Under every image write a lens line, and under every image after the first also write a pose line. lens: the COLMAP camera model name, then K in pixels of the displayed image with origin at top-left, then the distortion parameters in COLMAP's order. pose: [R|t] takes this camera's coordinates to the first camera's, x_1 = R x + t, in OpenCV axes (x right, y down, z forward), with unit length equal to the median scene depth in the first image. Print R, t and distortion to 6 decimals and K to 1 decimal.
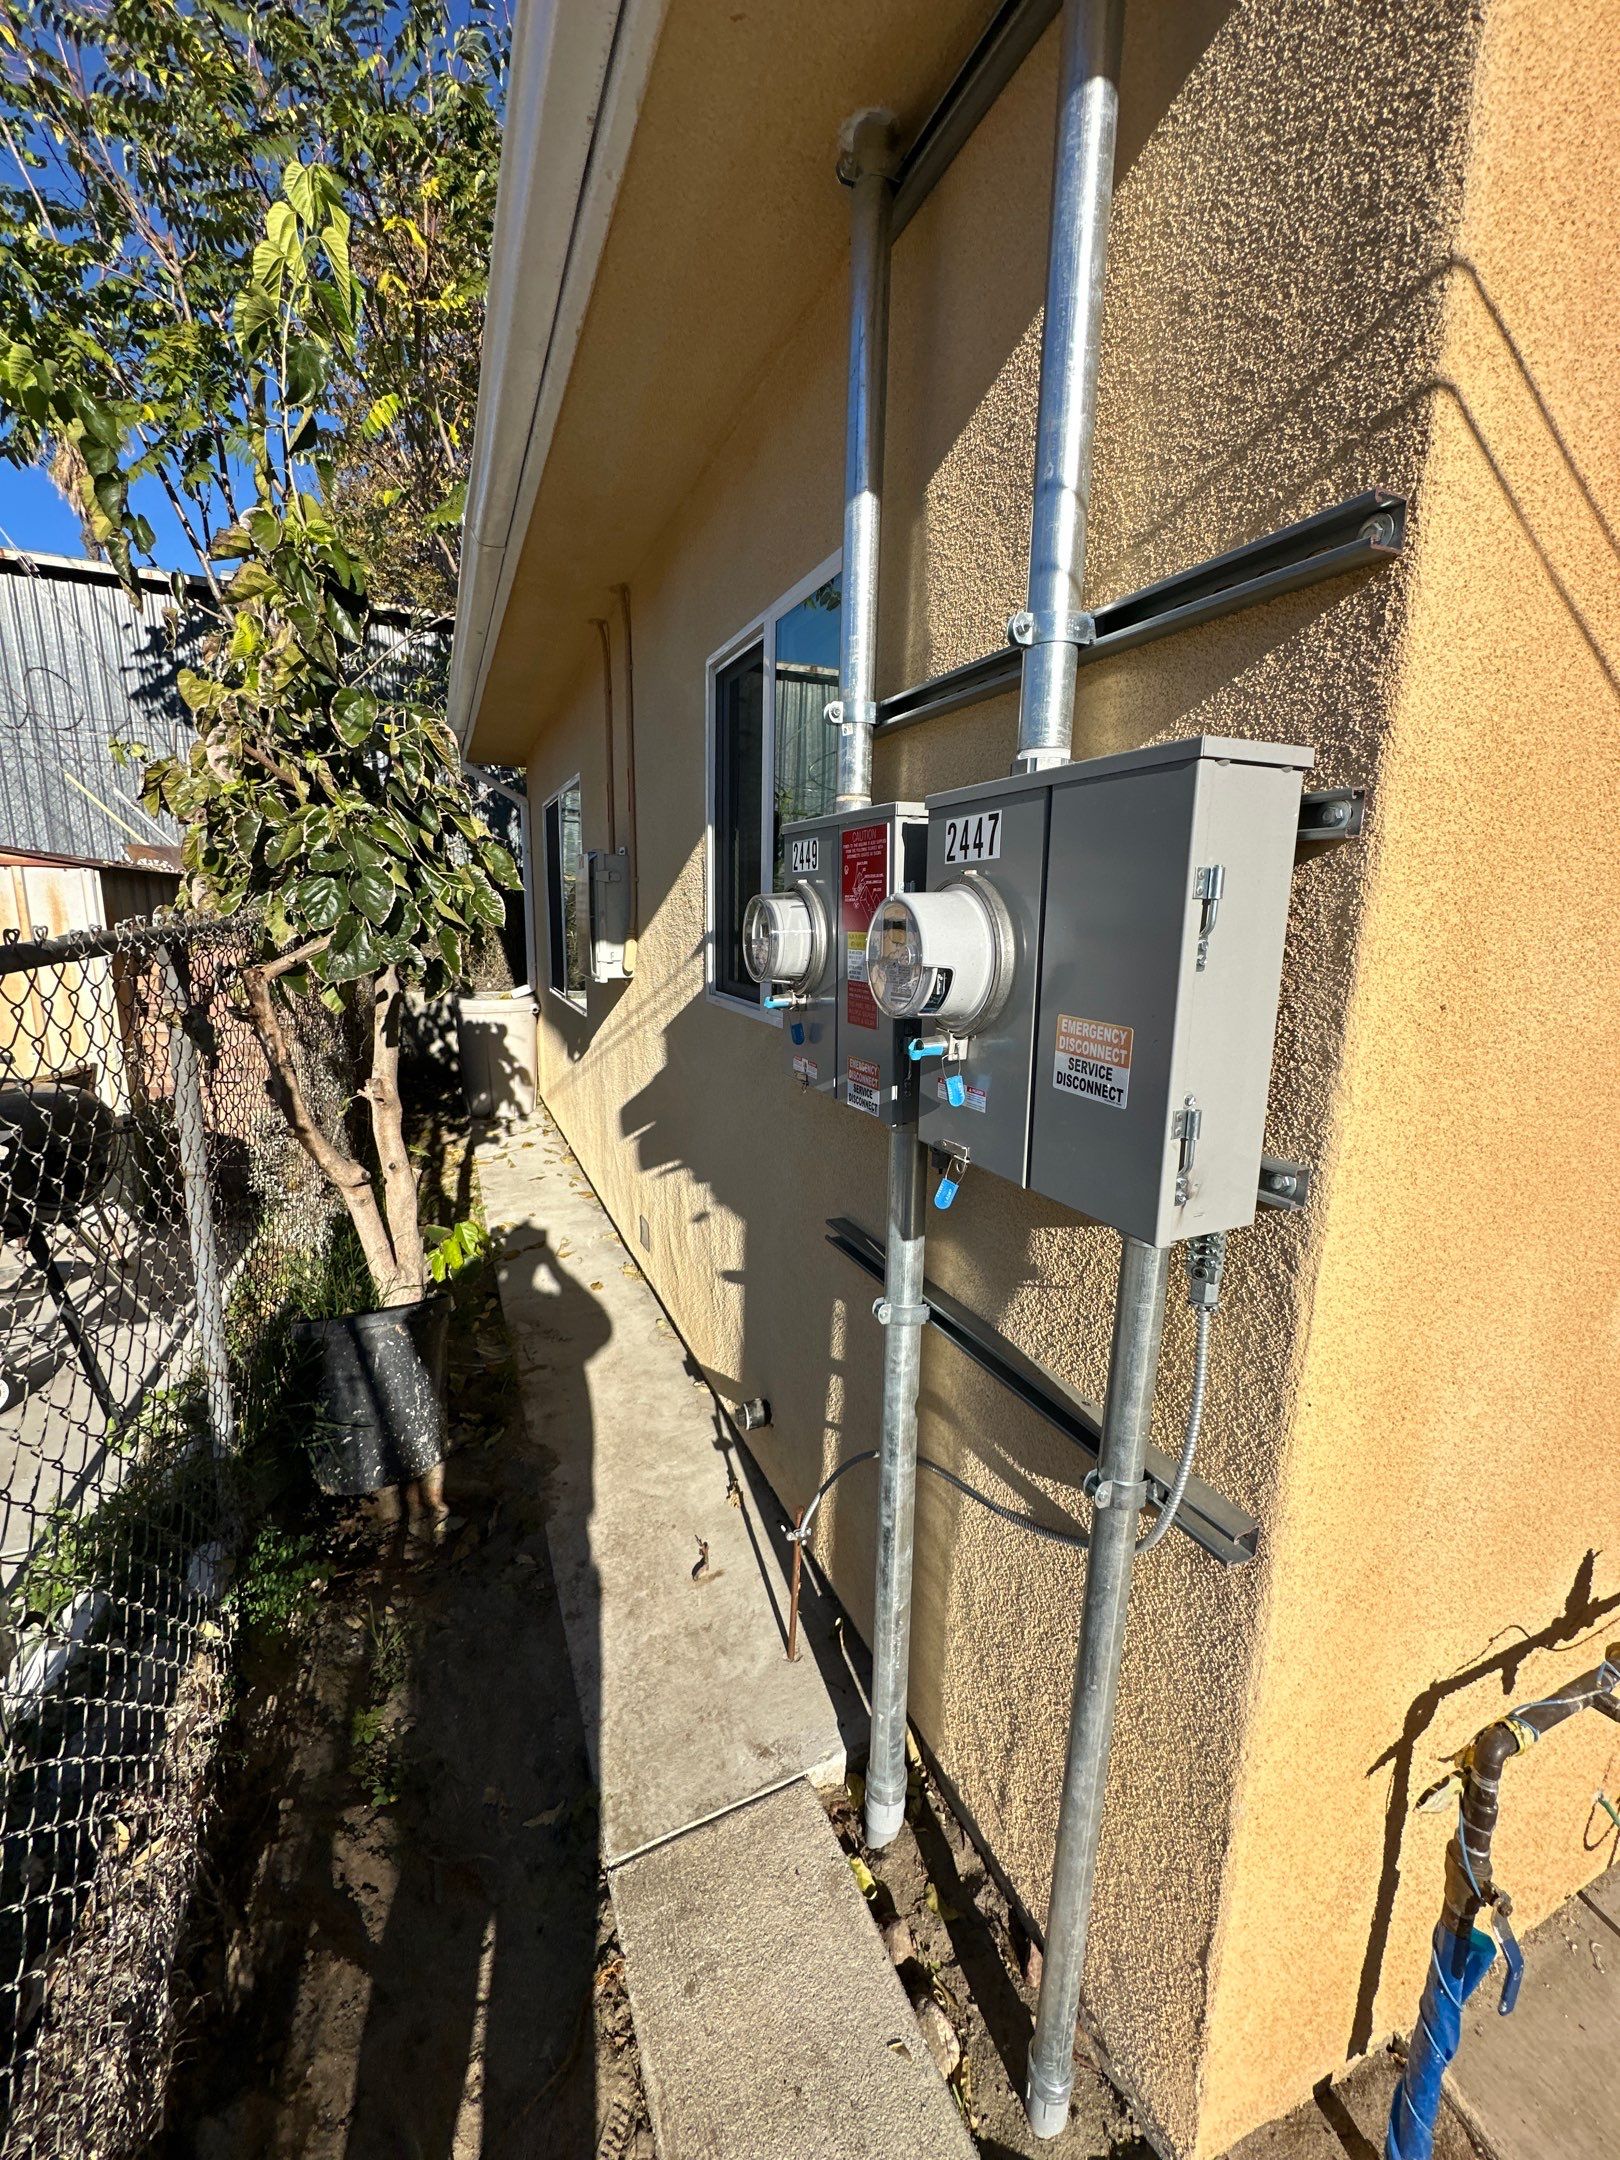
lens RADIAL K [[857.8, 0, 811.3], [0, 857.8, 1077.7], [0, 0, 1]] dist [-0.004126, 0.000788]
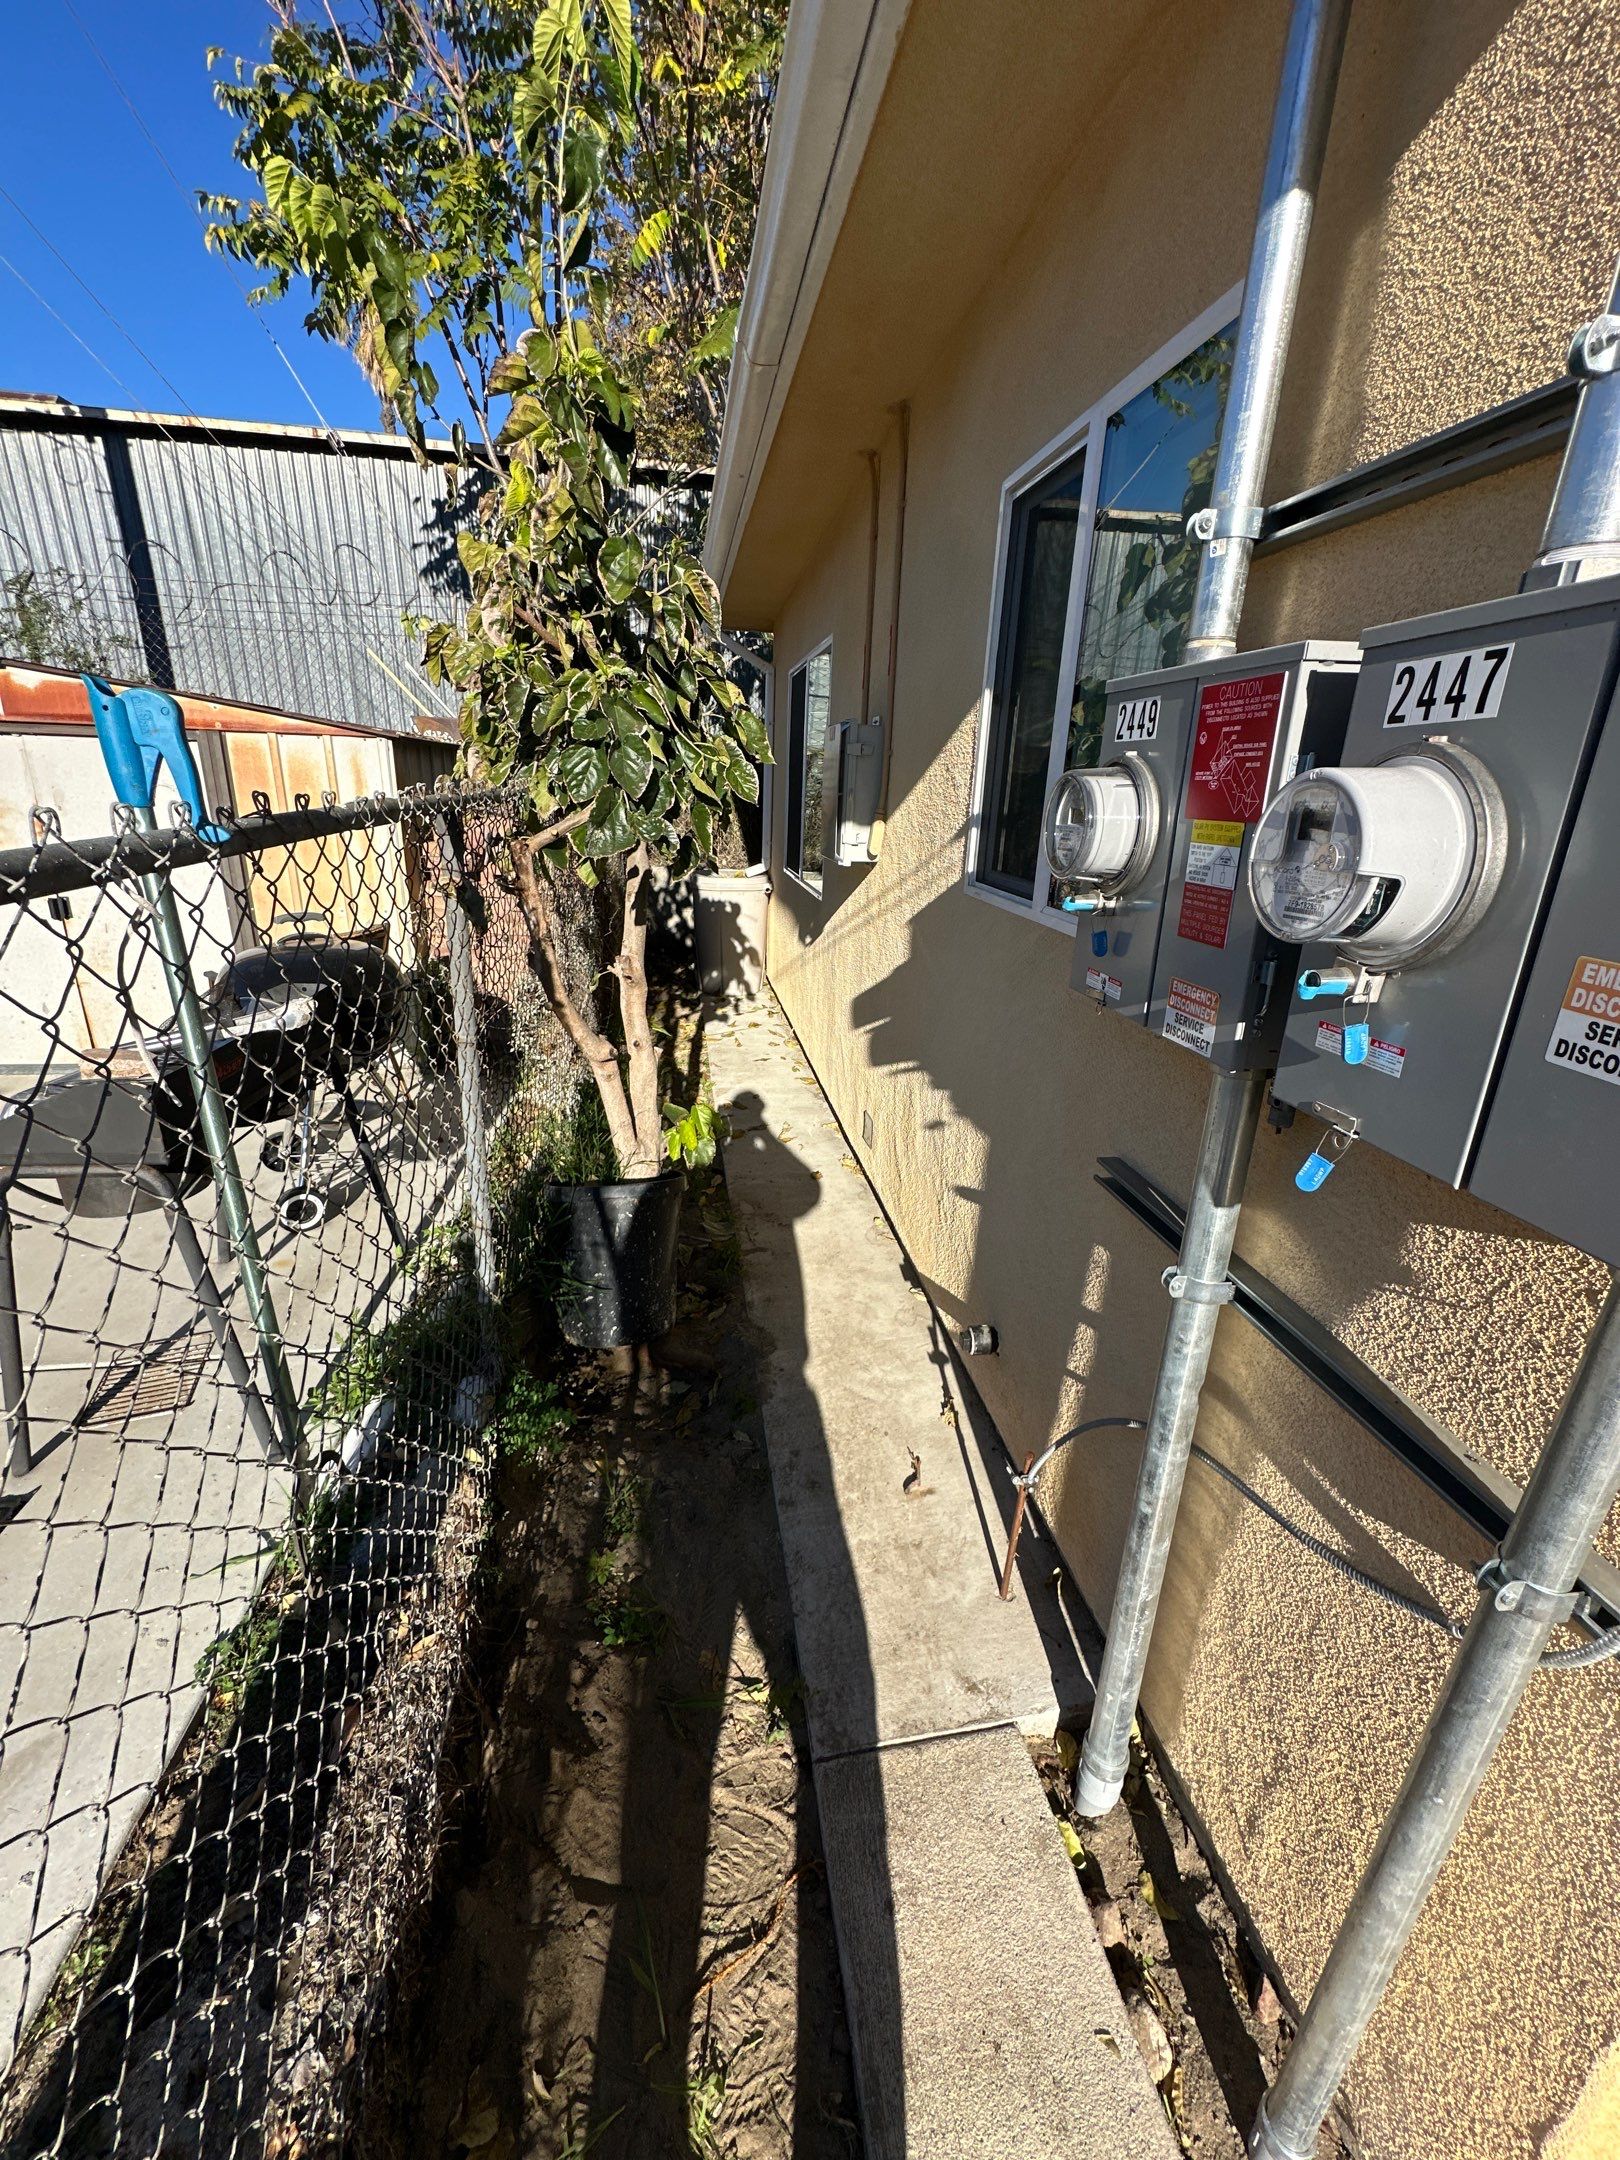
lens RADIAL K [[857.8, 0, 811.3], [0, 857.8, 1077.7], [0, 0, 1]] dist [-0.004126, 0.000788]
pose [[0.967456, 0.097857, -0.233352, -0.076698], [-0.066575, 0.988141, 0.138369, -0.018341], [0.244125, -0.118331, 0.962497, 0.108224]]
